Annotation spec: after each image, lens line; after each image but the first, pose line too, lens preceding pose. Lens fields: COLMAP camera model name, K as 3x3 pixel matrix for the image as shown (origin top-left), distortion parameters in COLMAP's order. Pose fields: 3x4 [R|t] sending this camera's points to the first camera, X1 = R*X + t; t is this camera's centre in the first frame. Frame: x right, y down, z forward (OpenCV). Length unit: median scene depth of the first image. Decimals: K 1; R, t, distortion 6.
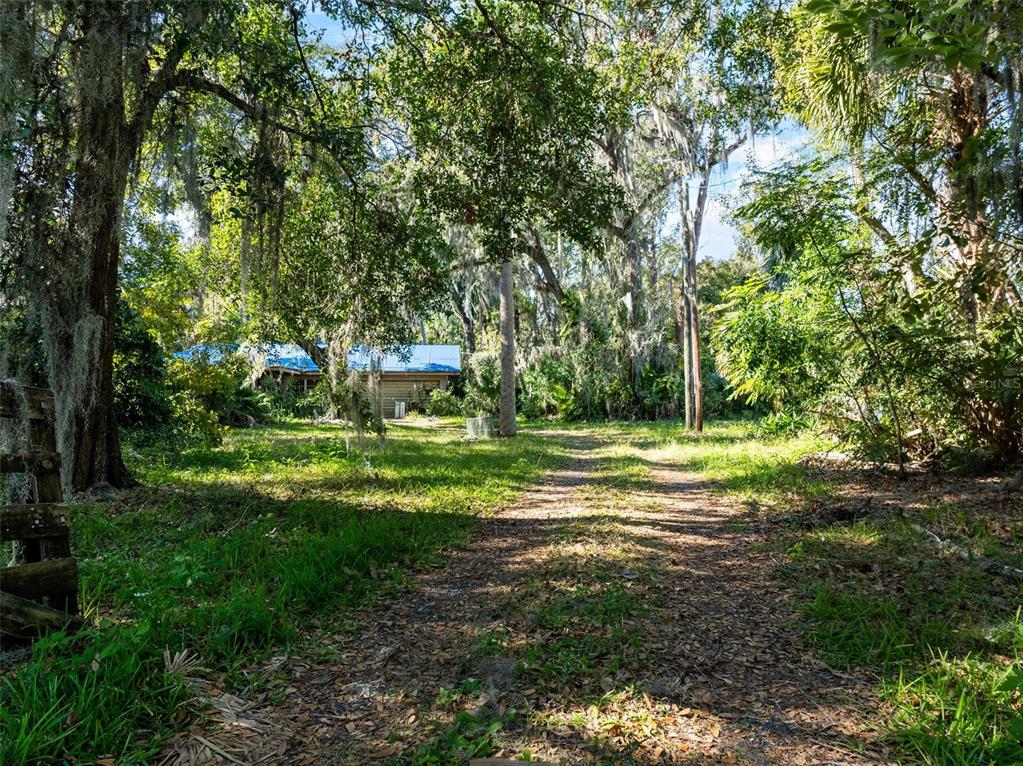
lens RADIAL K [[723.3, 0, 511.5], [0, 723.3, 383.0], [0, 0, 1]] dist [-0.051440, 0.018154]
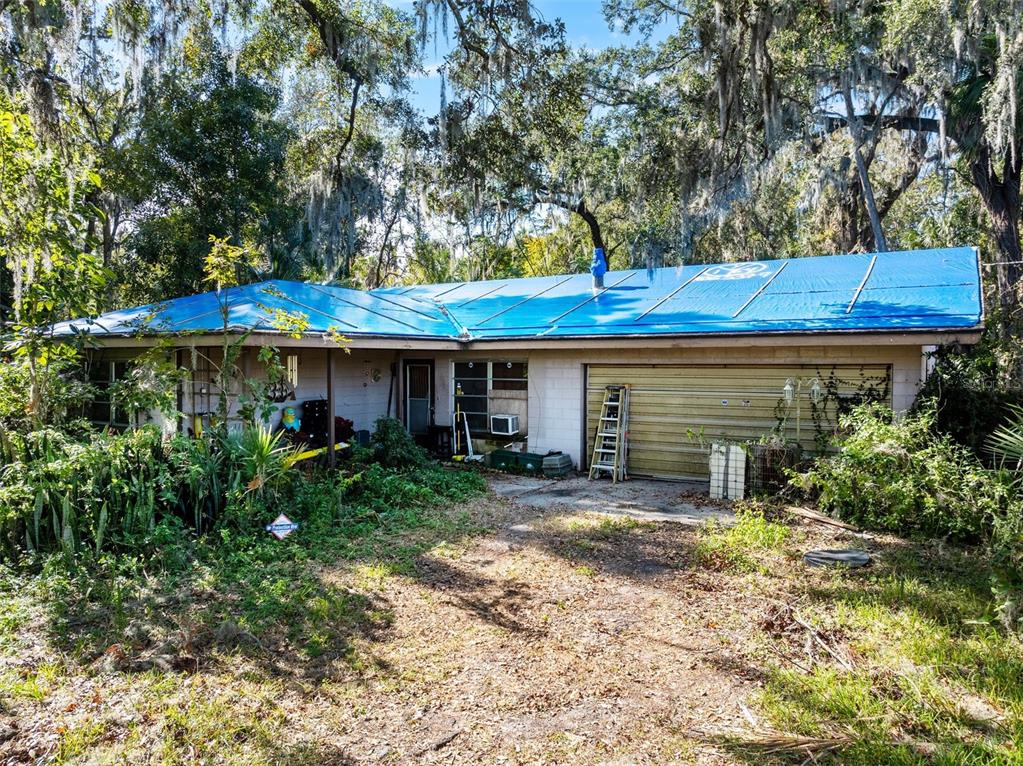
lens RADIAL K [[723.3, 0, 511.5], [0, 723.3, 383.0], [0, 0, 1]] dist [-0.051440, 0.018154]
pose [[0.793986, 0.017544, -0.607683, -0.068304], [0.016752, 0.998573, 0.050716, -0.016879], [0.607706, -0.050448, 0.792558, 0.949548]]
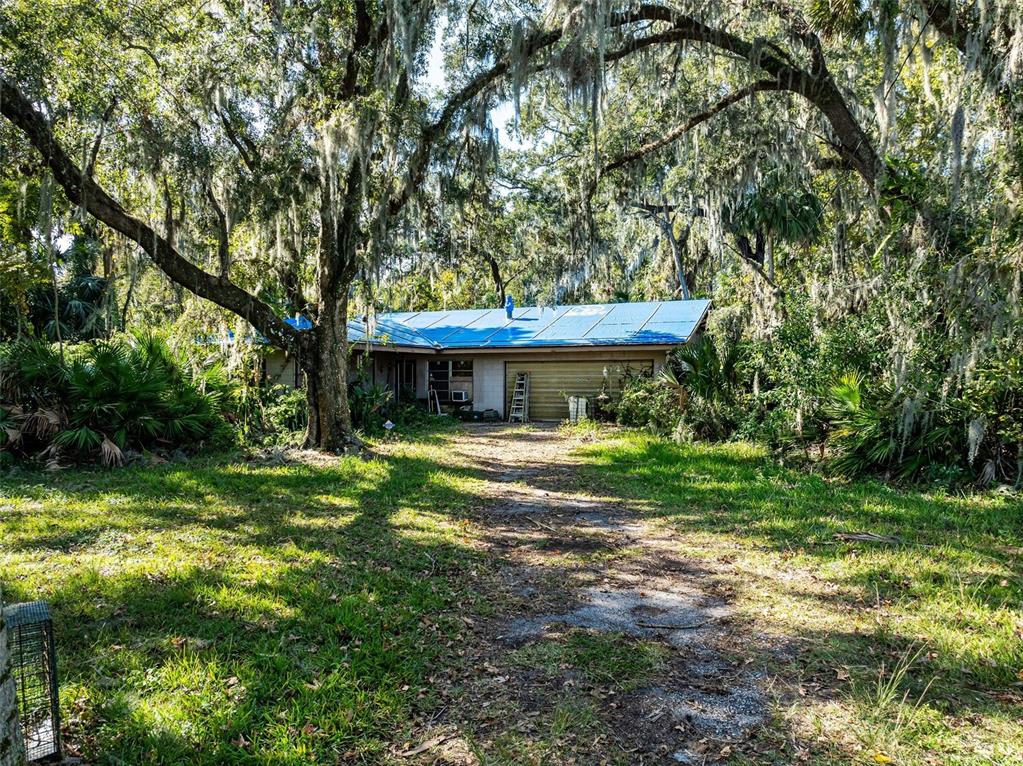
lens RADIAL K [[723.3, 0, 511.5], [0, 723.3, 383.0], [0, 0, 1]] dist [-0.051440, 0.018154]
pose [[0.880704, 0.002107, -0.473662, 0.096666], [0.014562, 0.999397, 0.031522, -0.006381], [0.473443, -0.034659, 0.880143, 0.600841]]
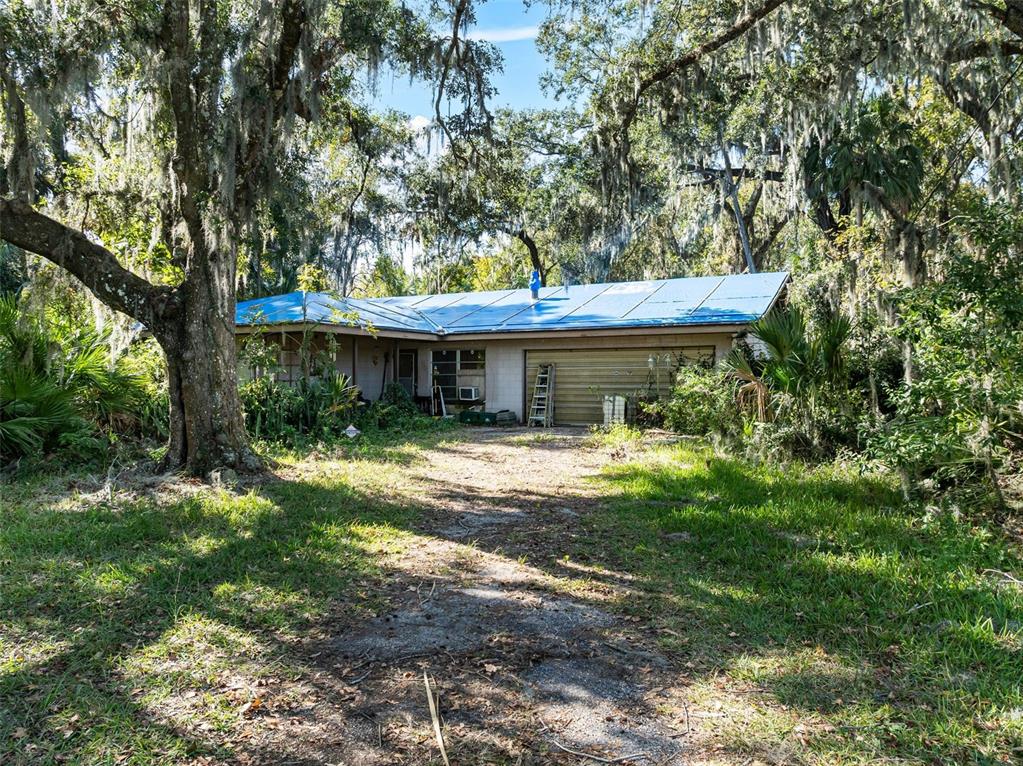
lens RADIAL K [[723.3, 0, 511.5], [0, 723.3, 383.0], [0, 0, 1]] dist [-0.051440, 0.018154]
pose [[0.840610, 0.002190, -0.541637, 0.042728], [0.016876, 0.999400, 0.030233, 0.005047], [0.541378, -0.034555, 0.840069, 0.770881]]
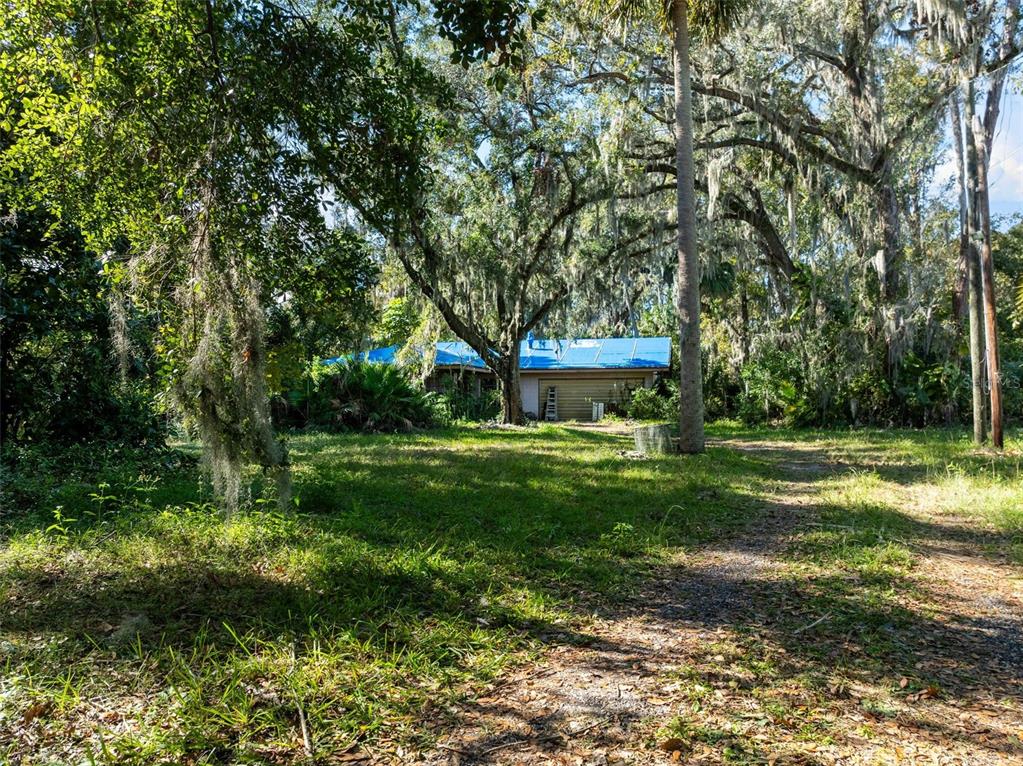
lens RADIAL K [[723.3, 0, 511.5], [0, 723.3, 383.0], [0, 0, 1]] dist [-0.051440, 0.018154]
pose [[0.947353, -0.011057, -0.320000, 0.034364], [0.011306, 0.999936, -0.001079, 0.002633], [0.319991, -0.002596, 0.947417, 0.178151]]
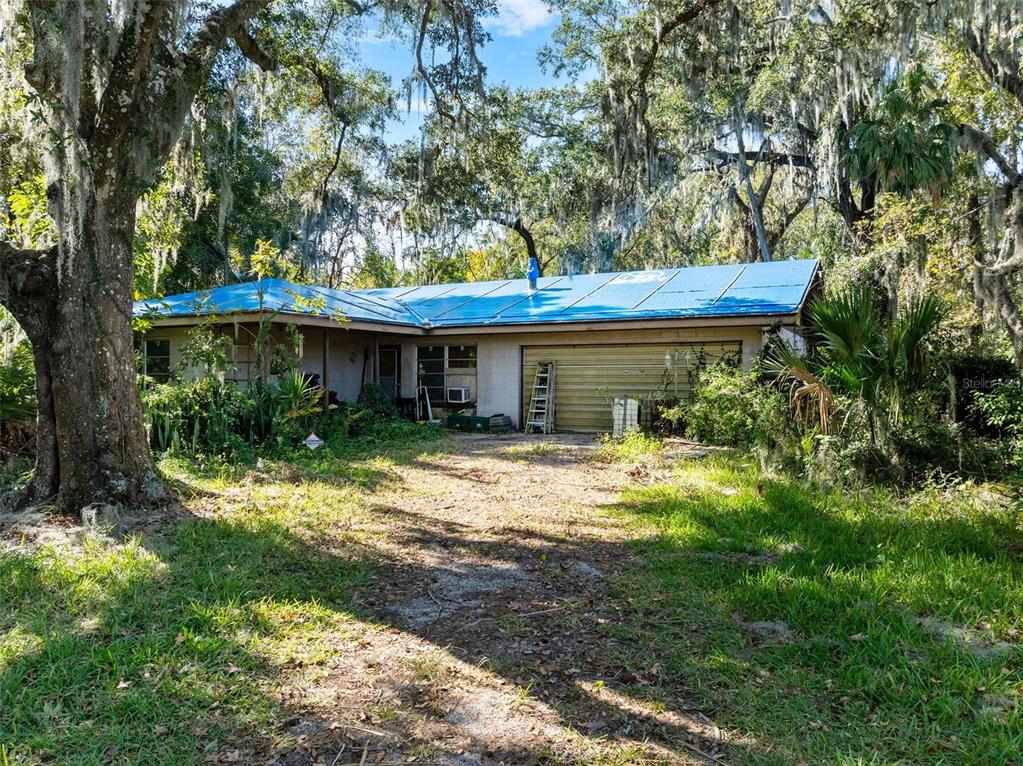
lens RADIAL K [[723.3, 0, 511.5], [0, 723.3, 383.0], [0, 0, 1]] dist [-0.051440, 0.018154]
pose [[0.844307, 0.004653, -0.535840, -0.000835], [0.014189, 0.999418, 0.031035, 0.006809], [0.535672, -0.033806, 0.843749, 0.838528]]
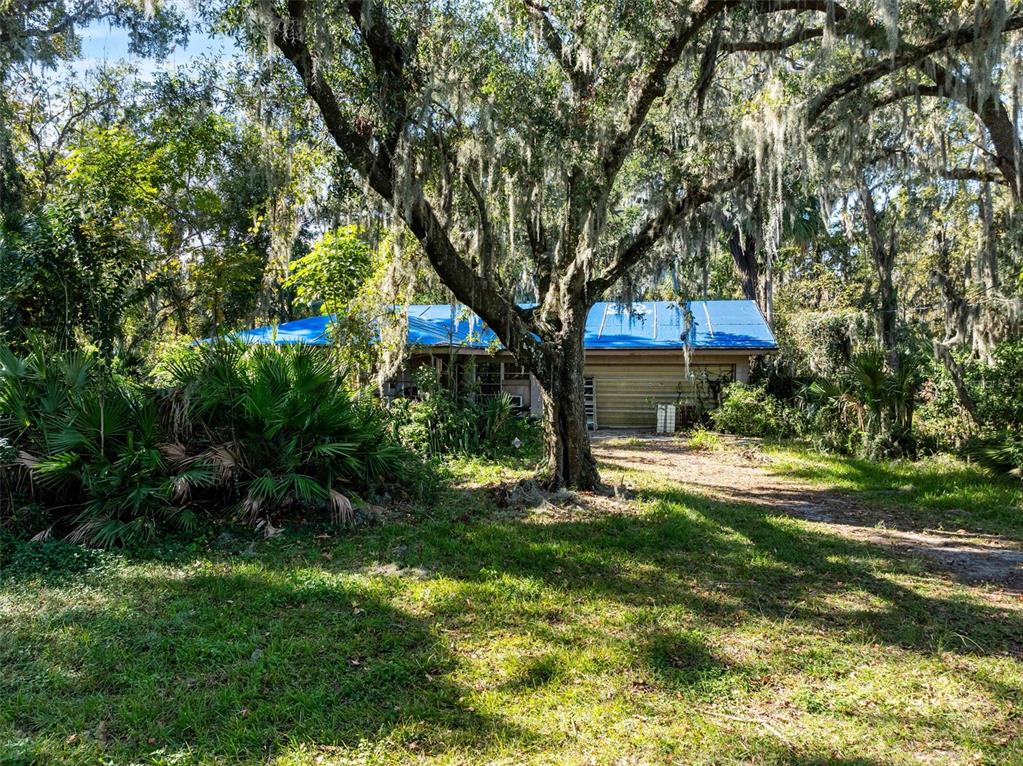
lens RADIAL K [[723.3, 0, 511.5], [0, 723.3, 383.0], [0, 0, 1]] dist [-0.051440, 0.018154]
pose [[0.959323, 0.008289, -0.282188, -0.146402], [0.007553, 0.998457, 0.055006, -0.027865], [0.282208, -0.054899, 0.957781, 0.573423]]
